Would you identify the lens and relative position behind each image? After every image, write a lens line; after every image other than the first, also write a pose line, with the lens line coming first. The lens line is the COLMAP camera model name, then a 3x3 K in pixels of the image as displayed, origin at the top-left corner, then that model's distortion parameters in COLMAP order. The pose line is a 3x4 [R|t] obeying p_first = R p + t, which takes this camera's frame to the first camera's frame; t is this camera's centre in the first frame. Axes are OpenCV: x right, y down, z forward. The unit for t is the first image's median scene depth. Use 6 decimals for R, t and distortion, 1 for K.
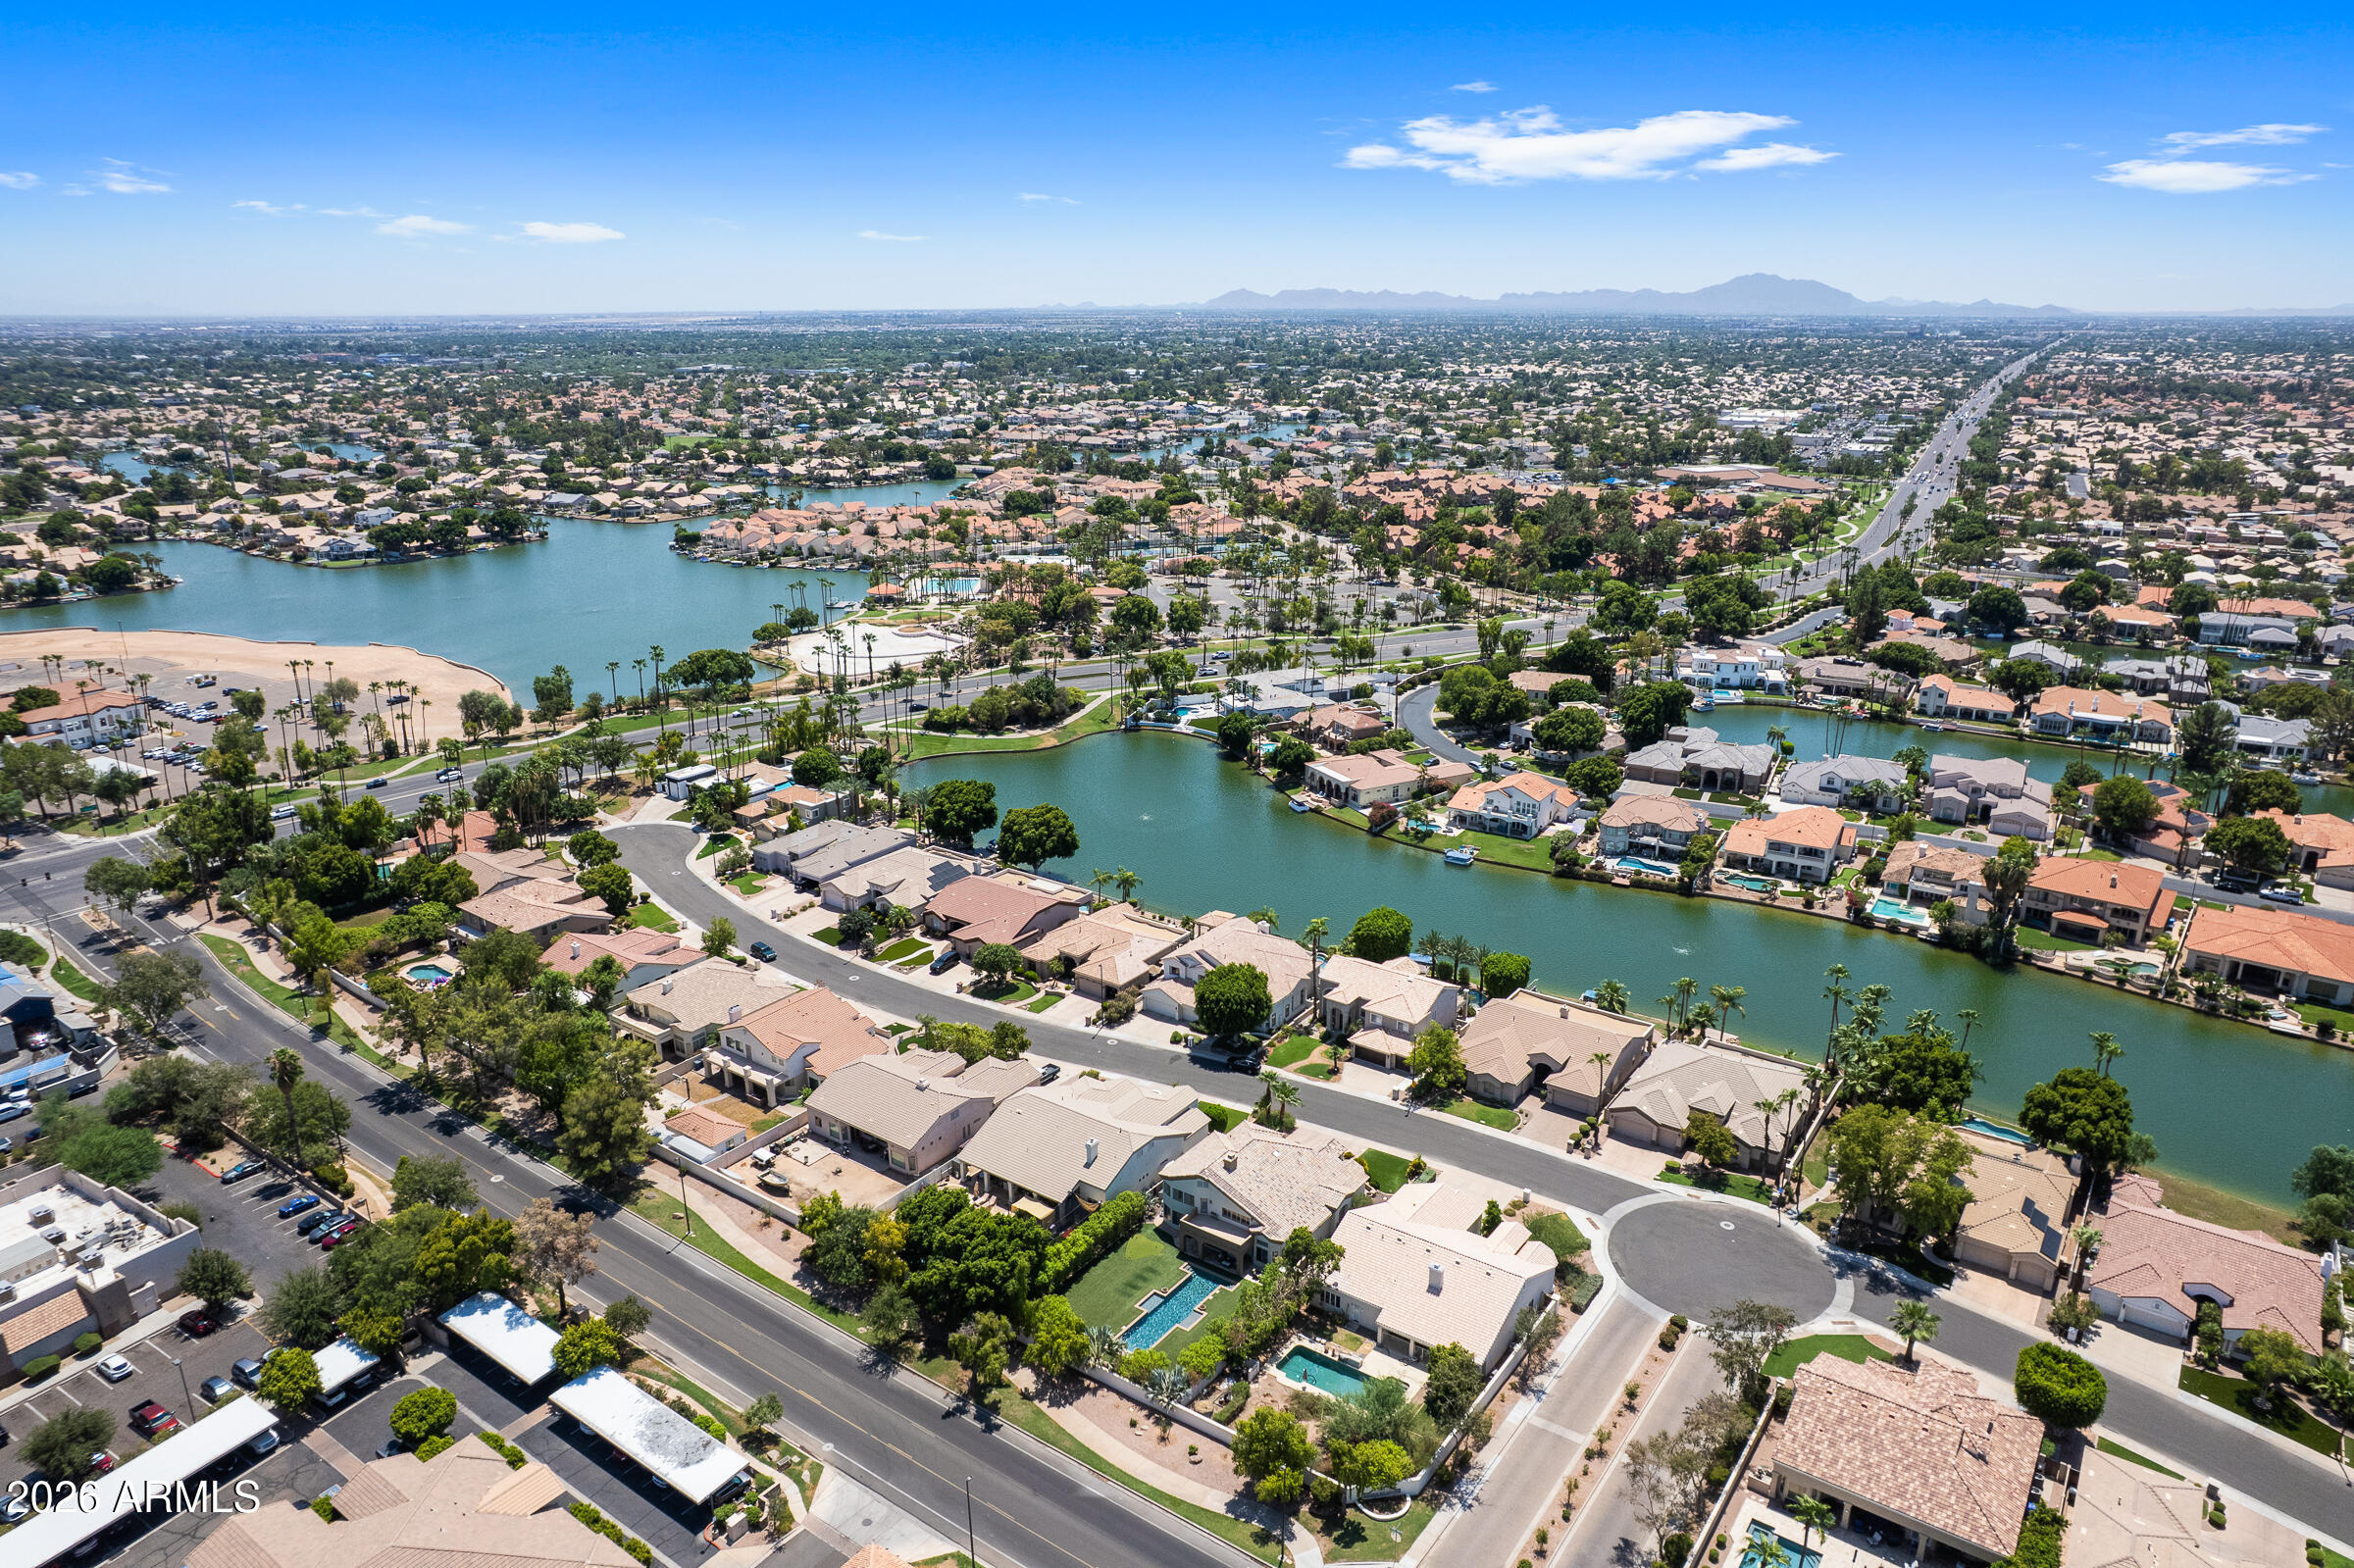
lens RADIAL K [[1496.8, 0, 1178.4], [0, 1496.8, 810.5], [0, 0, 1]] dist [-0.073643, 0.063024]
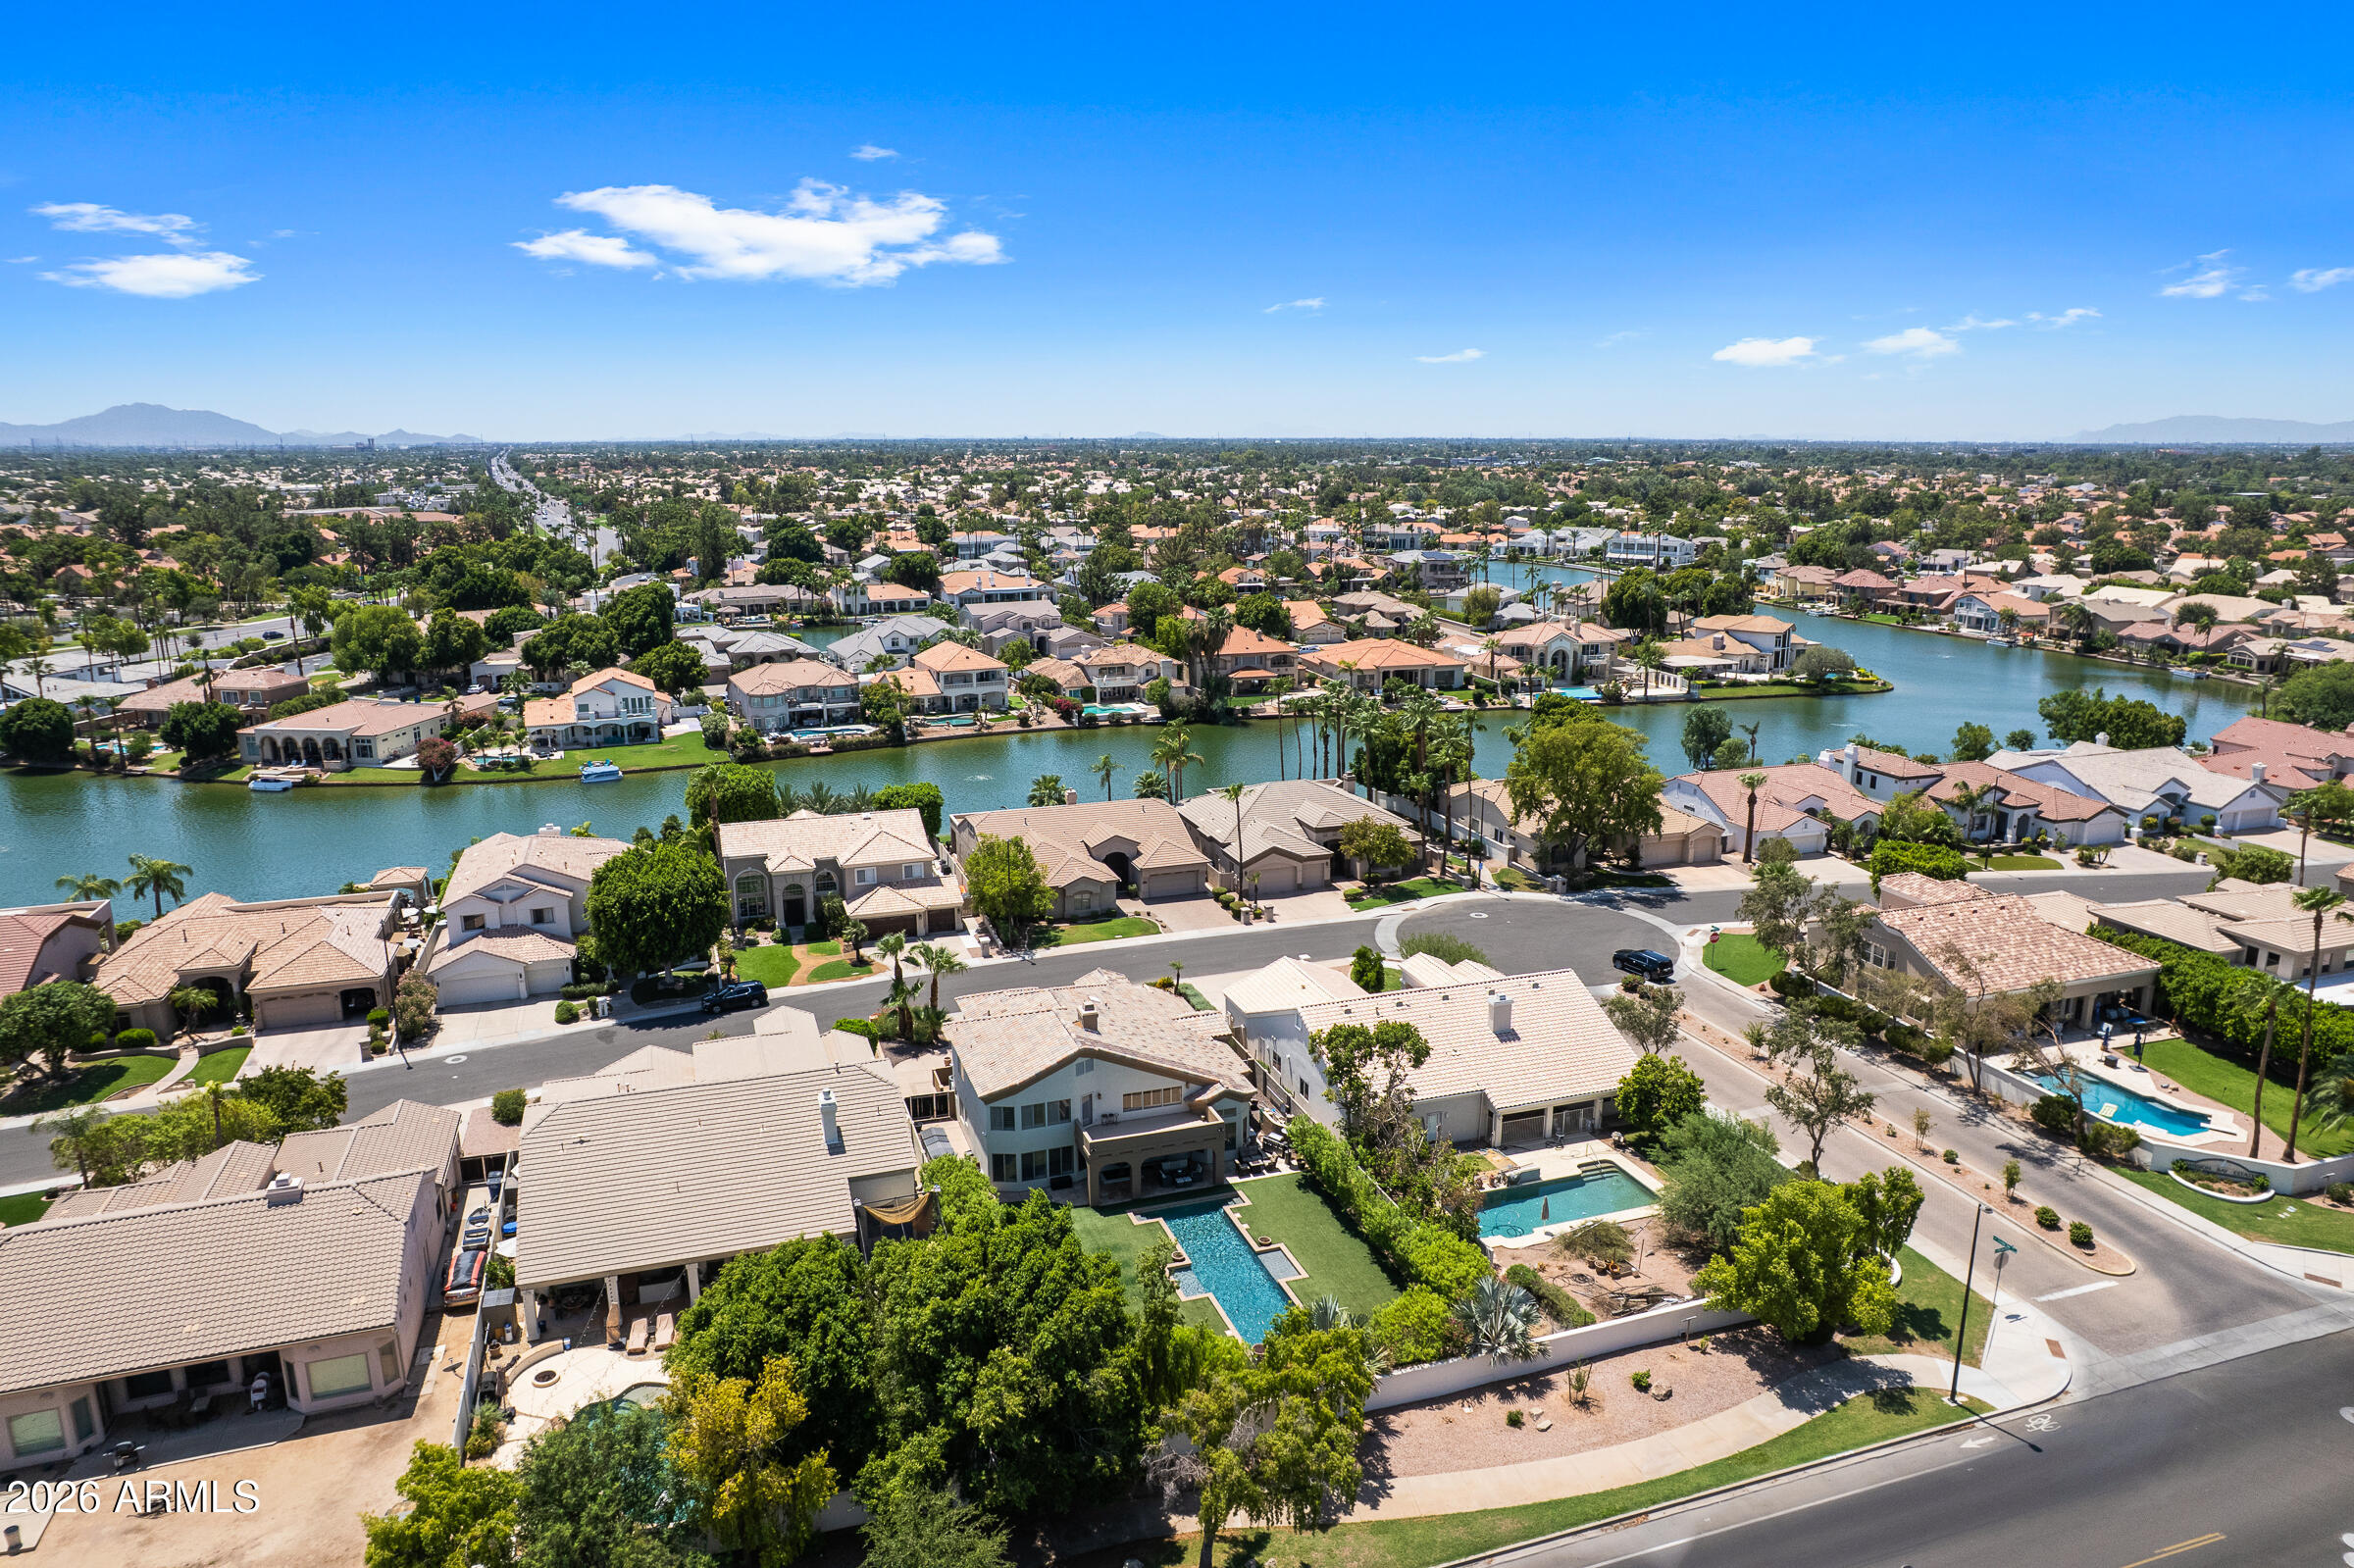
lens RADIAL K [[1496.8, 0, 1178.4], [0, 1496.8, 810.5], [0, 0, 1]] dist [-0.073643, 0.063024]
pose [[0.575287, -0.198487, 0.793504, -0.318581], [0.265476, 0.962902, 0.048391, 0.131666], [-0.773672, 0.182817, 0.606638, 0.570250]]
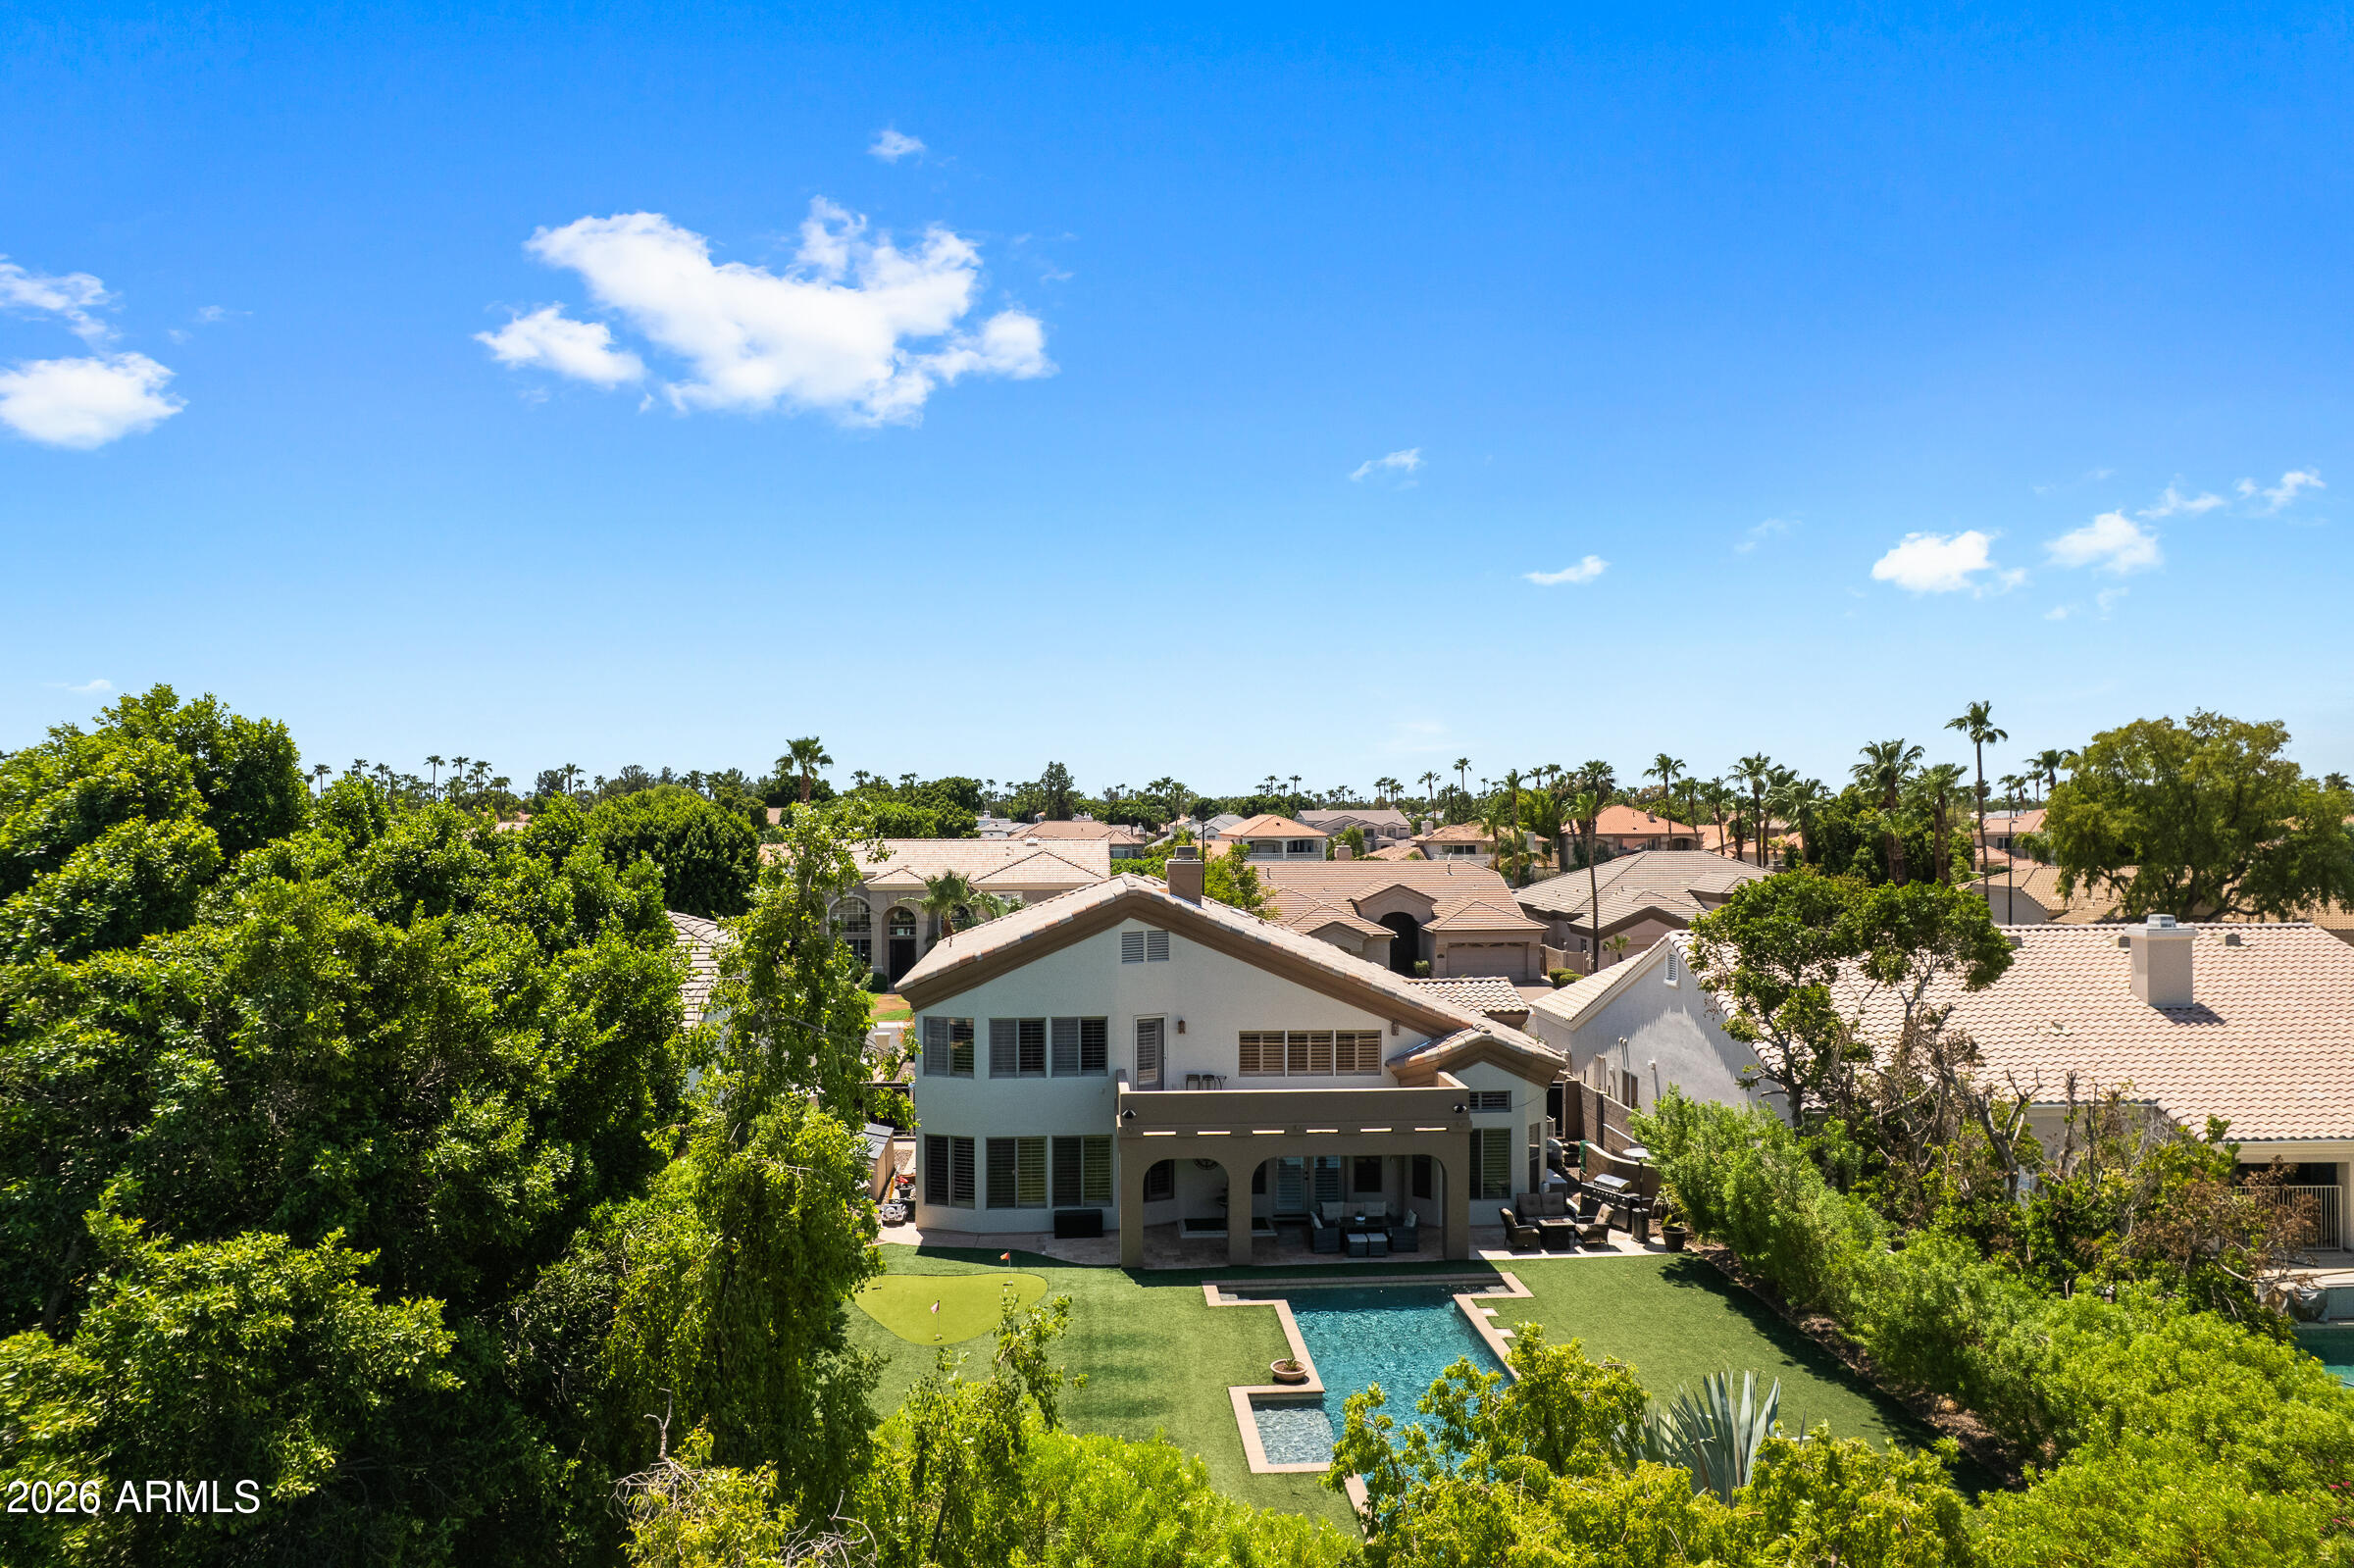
lens RADIAL K [[1496.8, 0, 1178.4], [0, 1496.8, 810.5], [0, 0, 1]] dist [-0.073643, 0.063024]
pose [[0.770469, 0.001990, 0.637474, -0.109983], [0.206253, 0.945430, -0.252233, 0.256783], [-0.603189, 0.325819, 0.728015, 0.732096]]
